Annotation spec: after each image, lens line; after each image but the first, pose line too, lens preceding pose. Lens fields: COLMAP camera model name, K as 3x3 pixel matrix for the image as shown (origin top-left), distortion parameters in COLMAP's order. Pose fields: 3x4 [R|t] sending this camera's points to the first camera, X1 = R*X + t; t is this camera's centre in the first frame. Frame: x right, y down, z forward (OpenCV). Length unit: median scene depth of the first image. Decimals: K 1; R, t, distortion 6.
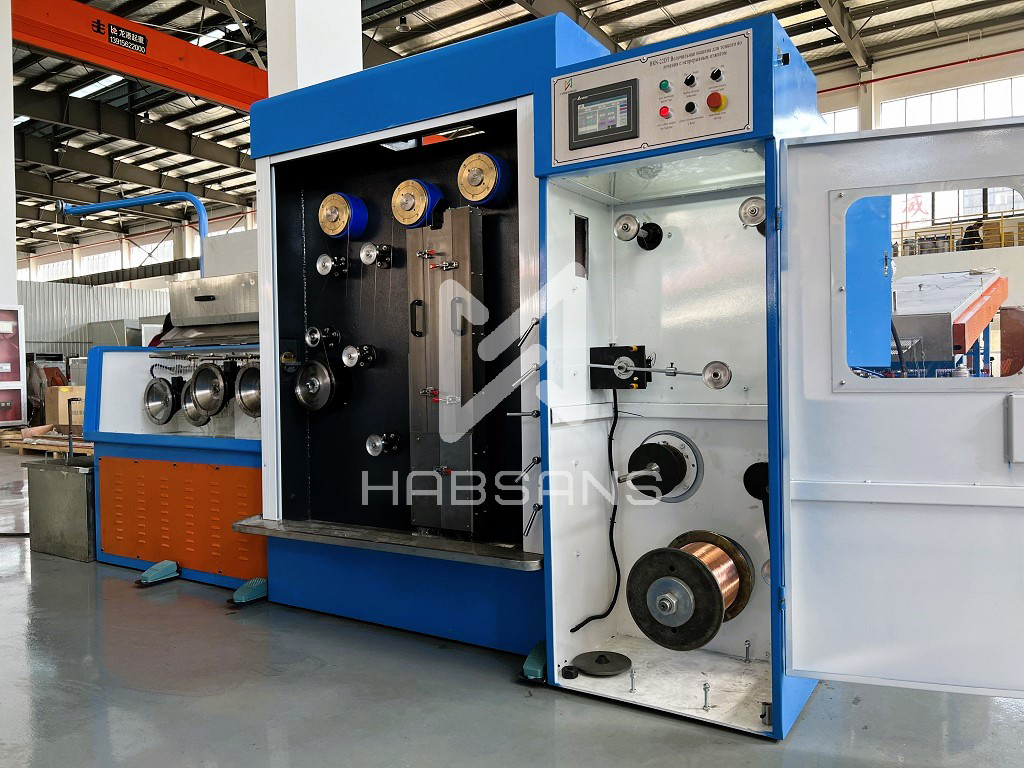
lens RADIAL K [[763.5, 0, 529.7], [0, 763.5, 383.8], [0, 0, 1]] dist [0.115172, -0.151732]
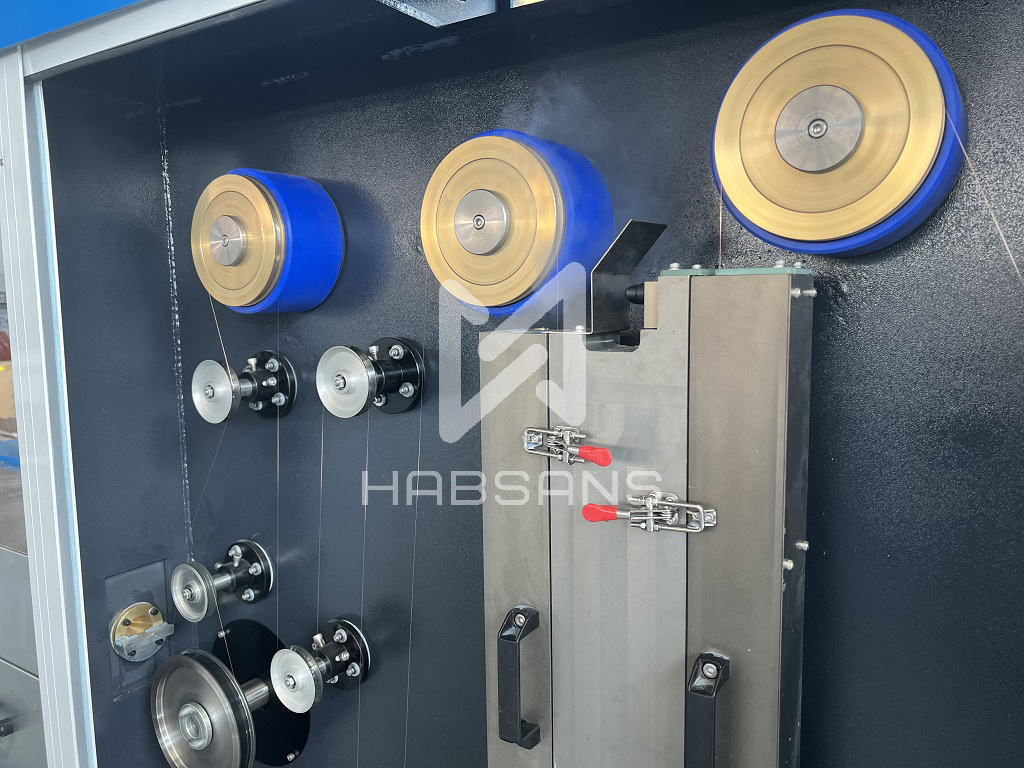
lens RADIAL K [[763.5, 0, 529.7], [0, 763.5, 383.8], [0, 0, 1]] dist [0.115172, -0.151732]
pose [[0.999888, 0.004513, -0.014245, -0.132889], [-0.003127, 0.995393, 0.095827, -0.196842], [0.014611, -0.095771, 0.995296, 0.702769]]
